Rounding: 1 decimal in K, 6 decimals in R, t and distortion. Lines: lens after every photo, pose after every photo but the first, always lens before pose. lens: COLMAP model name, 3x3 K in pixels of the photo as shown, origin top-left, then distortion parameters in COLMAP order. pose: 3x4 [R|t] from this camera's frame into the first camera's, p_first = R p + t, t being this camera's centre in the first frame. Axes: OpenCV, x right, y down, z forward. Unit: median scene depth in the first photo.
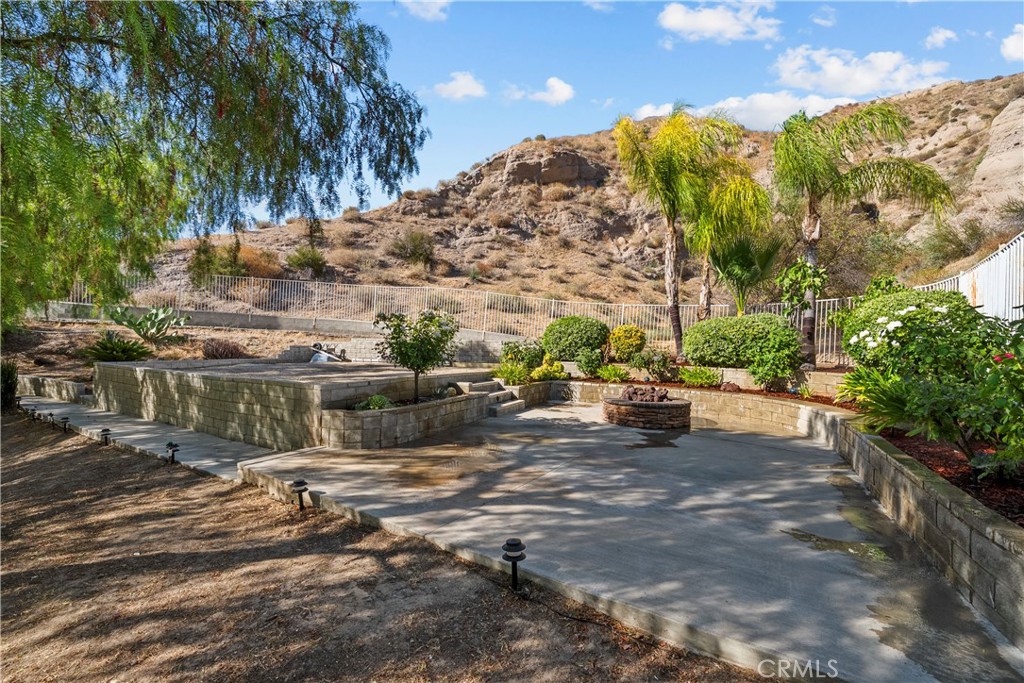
lens RADIAL K [[410.9, 0, 513.1], [0, 410.9, 343.5], [0, 0, 1]] dist [0.000428, -0.000185]
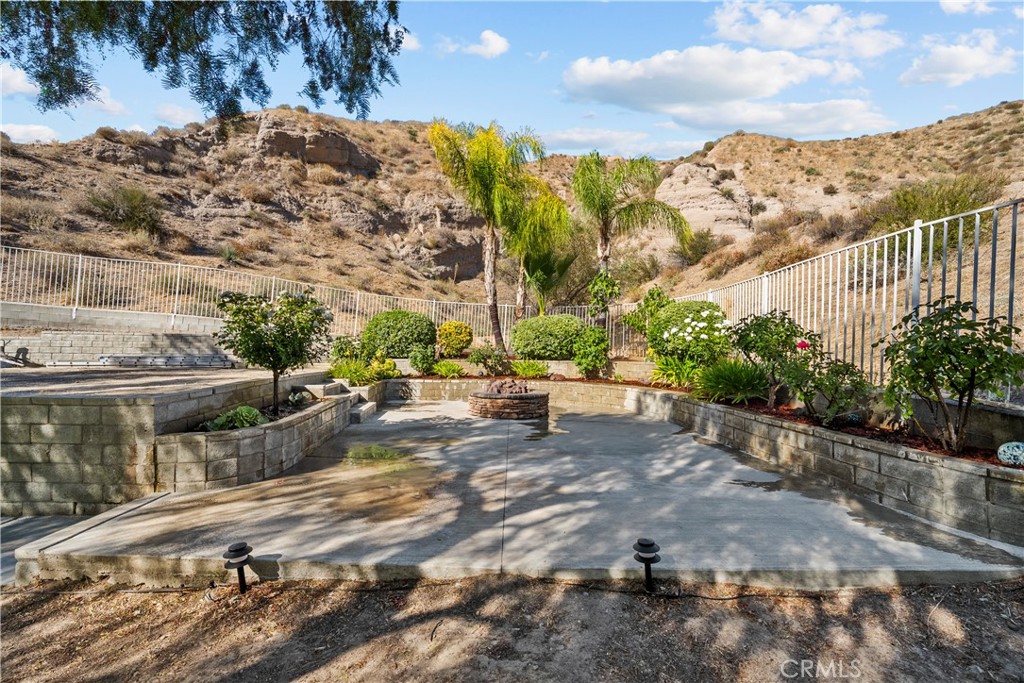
lens RADIAL K [[410.9, 0, 512.4], [0, 410.9, 343.3], [0, 0, 1]] dist [0.000428, -0.000185]
pose [[0.852880, -0.001452, 0.522106, -0.116610], [-0.000715, 0.999992, 0.003949, 0.004866], [-0.522107, -0.003742, 0.852872, 0.058815]]
